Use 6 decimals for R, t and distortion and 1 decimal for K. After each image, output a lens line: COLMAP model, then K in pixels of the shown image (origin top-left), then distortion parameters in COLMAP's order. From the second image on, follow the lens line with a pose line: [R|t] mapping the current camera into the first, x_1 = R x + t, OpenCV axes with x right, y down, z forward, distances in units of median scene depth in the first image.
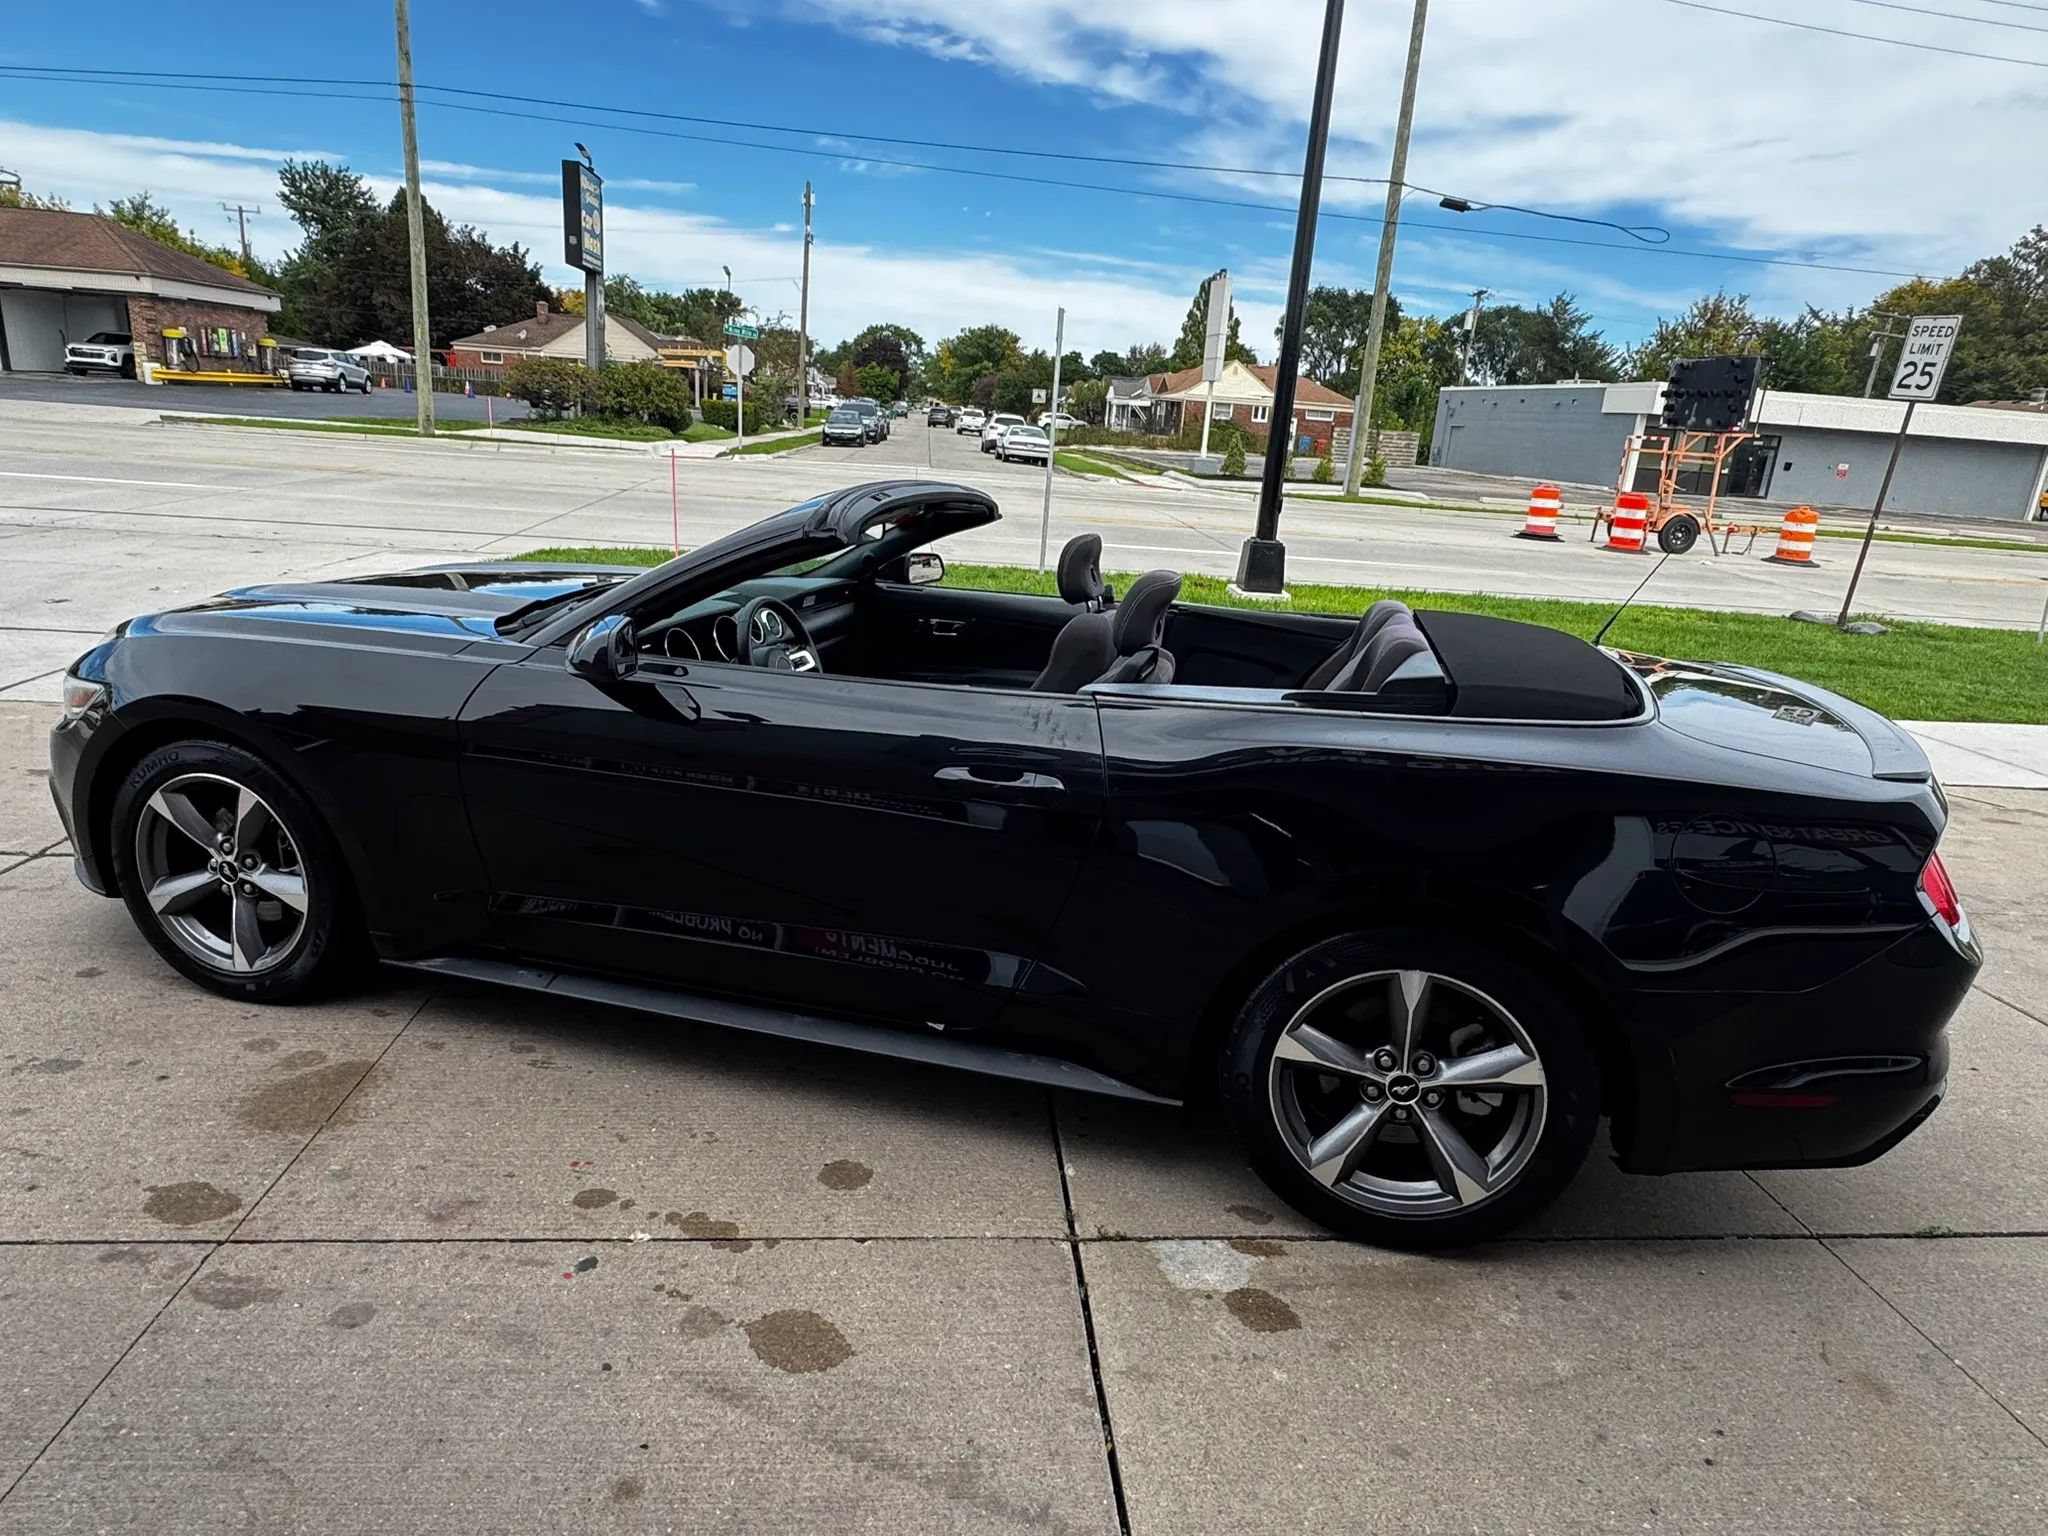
lens RADIAL K [[1174.4, 0, 1024.0], [0, 1174.4, 768.0], [0, 0, 1]] dist [-0.001928, 0.000340]
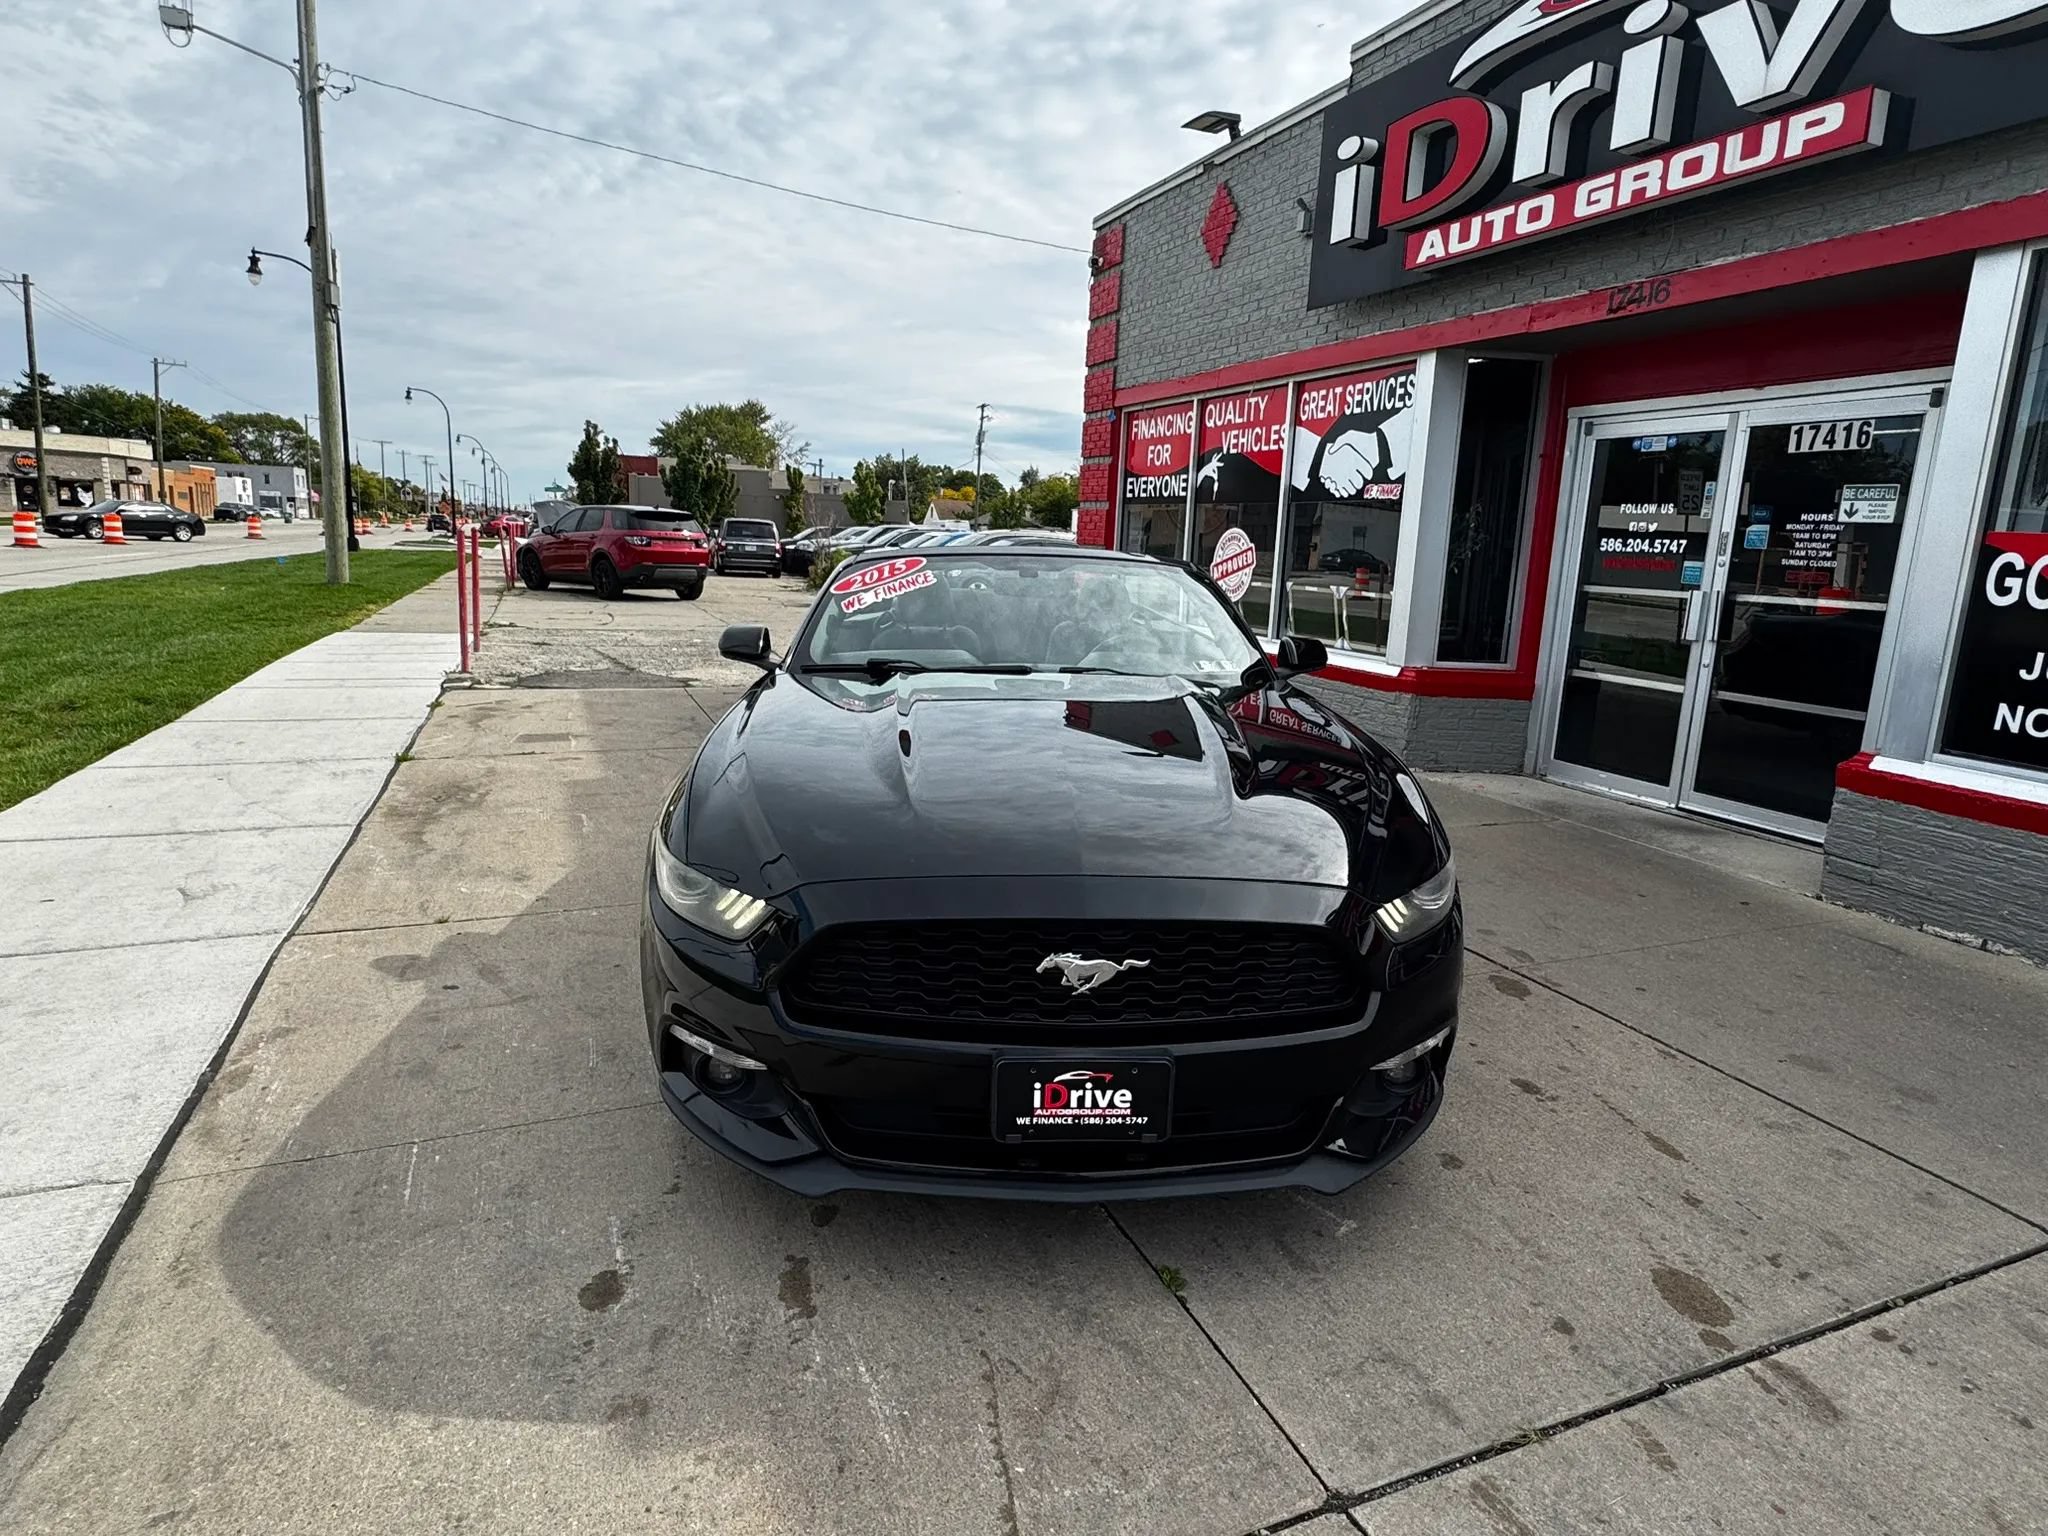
lens RADIAL K [[1130.0, 0, 1025.5], [0, 1130.0, 753.2], [0, 0, 1]] dist [-0.001415, 0.000791]
pose [[-0.287620, -0.260039, 0.921767, -0.375267], [0.215332, 0.920237, 0.326798, -0.123752], [-0.933224, 0.292480, -0.208684, 0.368217]]
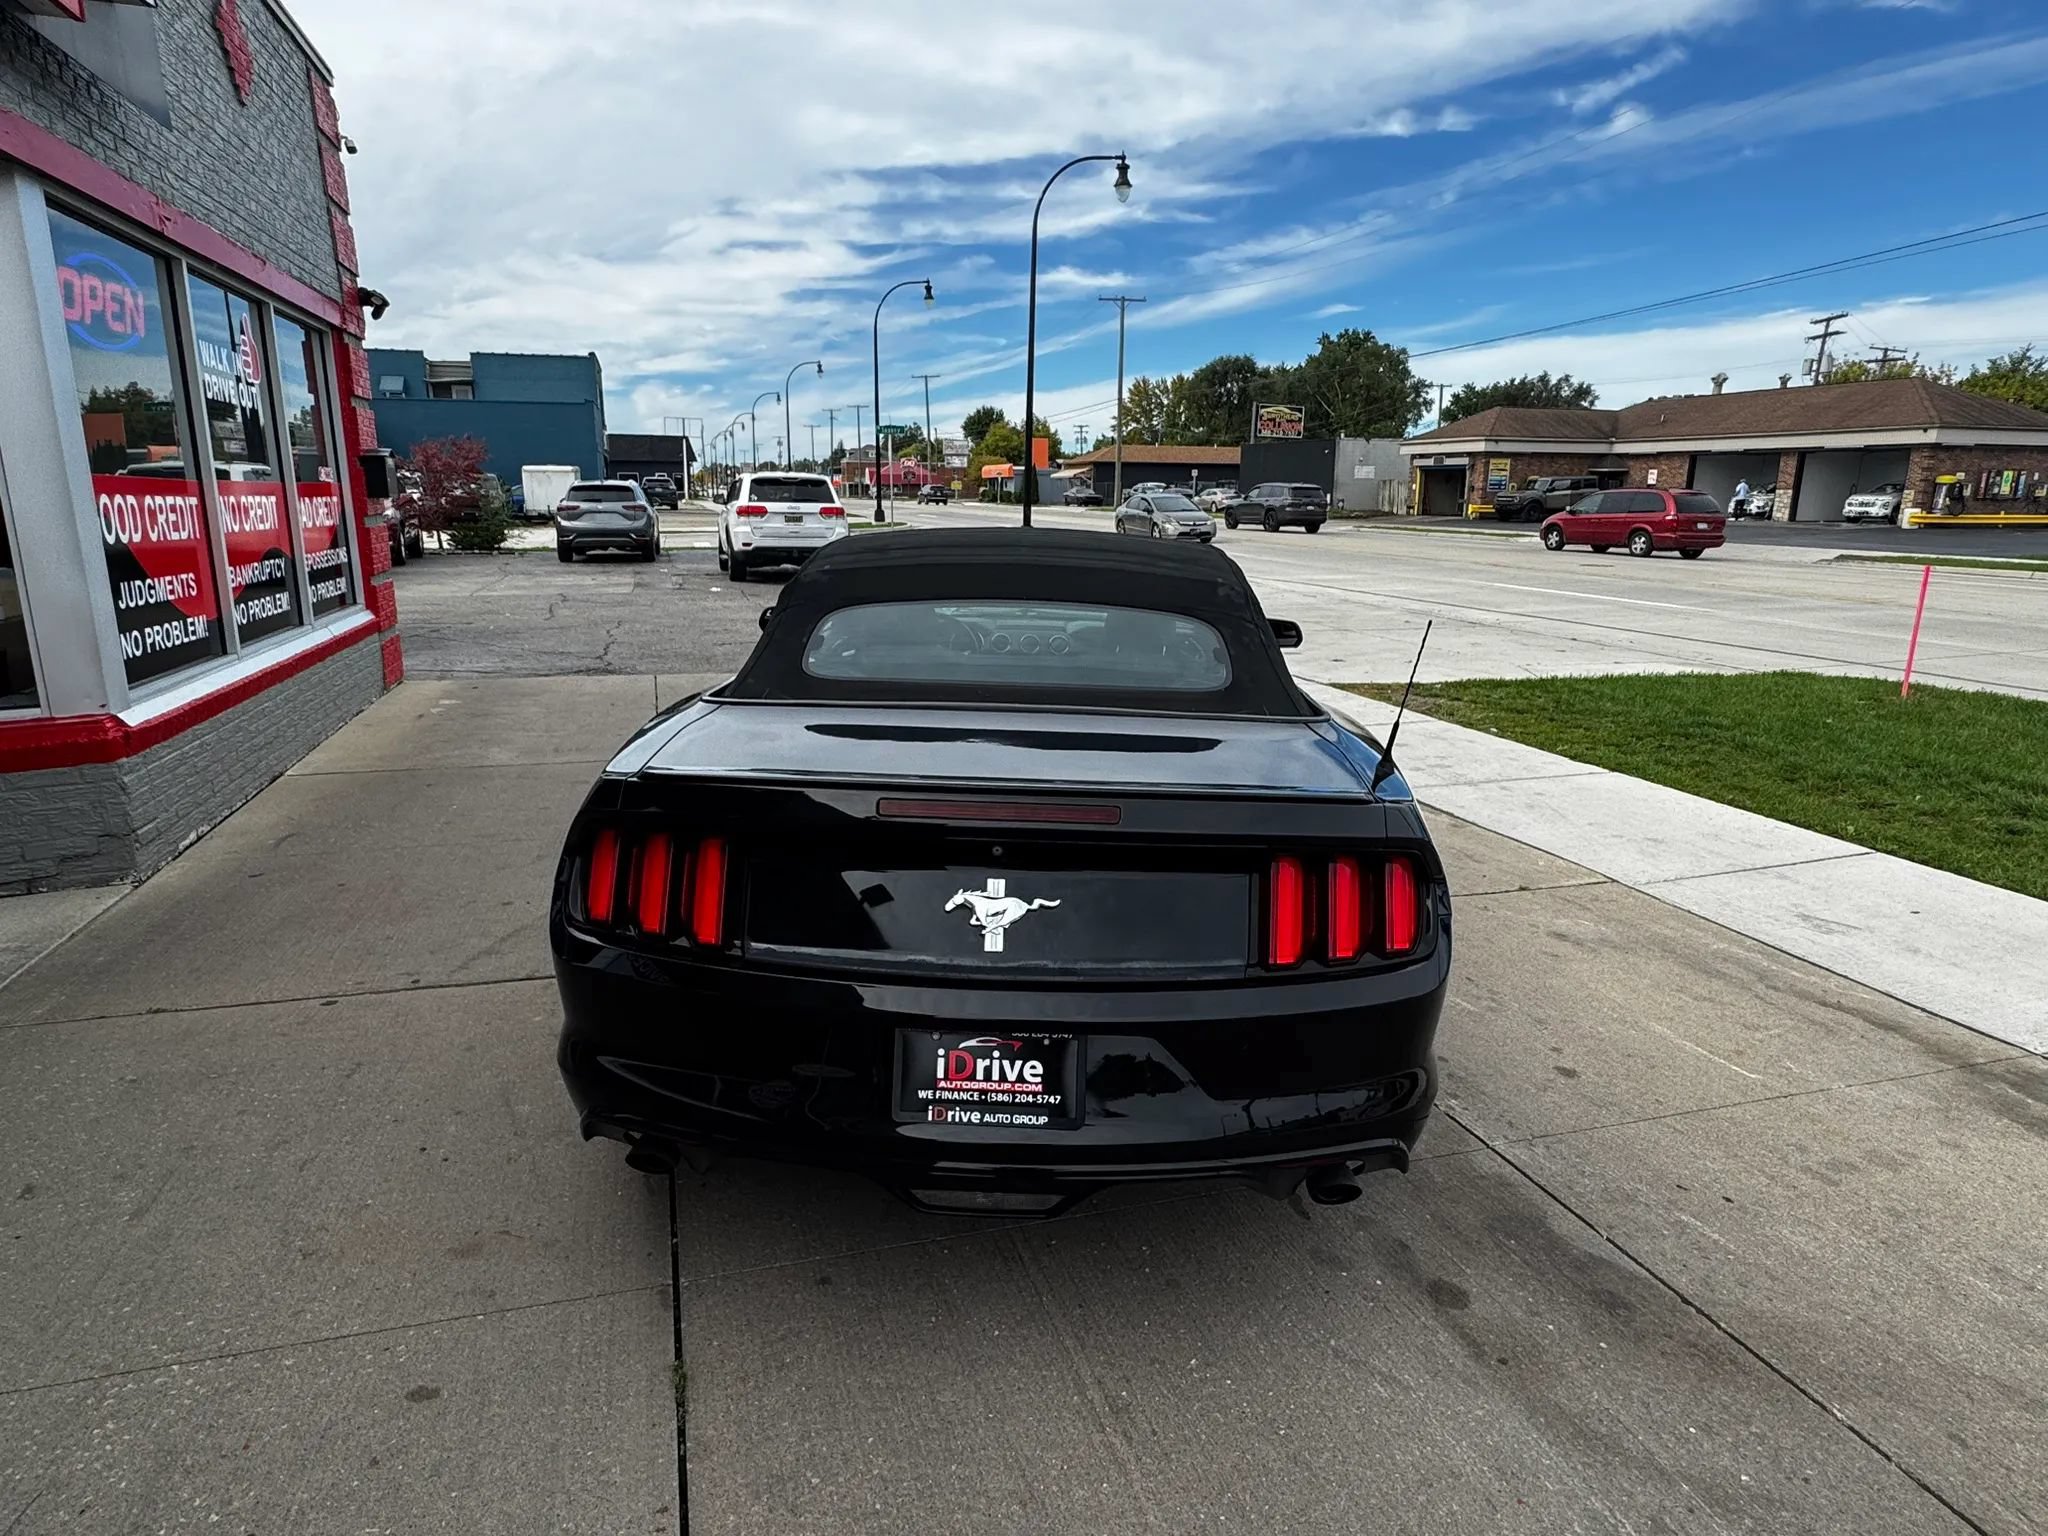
lens RADIAL K [[1130.4, 0, 1016.9], [0, 1130.4, 766.1], [0, 0, 1]] dist [-0.004588, 0.001749]
pose [[0.210715, 0.166273, -0.963303, 0.326819], [-0.276524, 0.955319, 0.104407, -0.034538], [0.937621, 0.244376, 0.247278, 0.198651]]
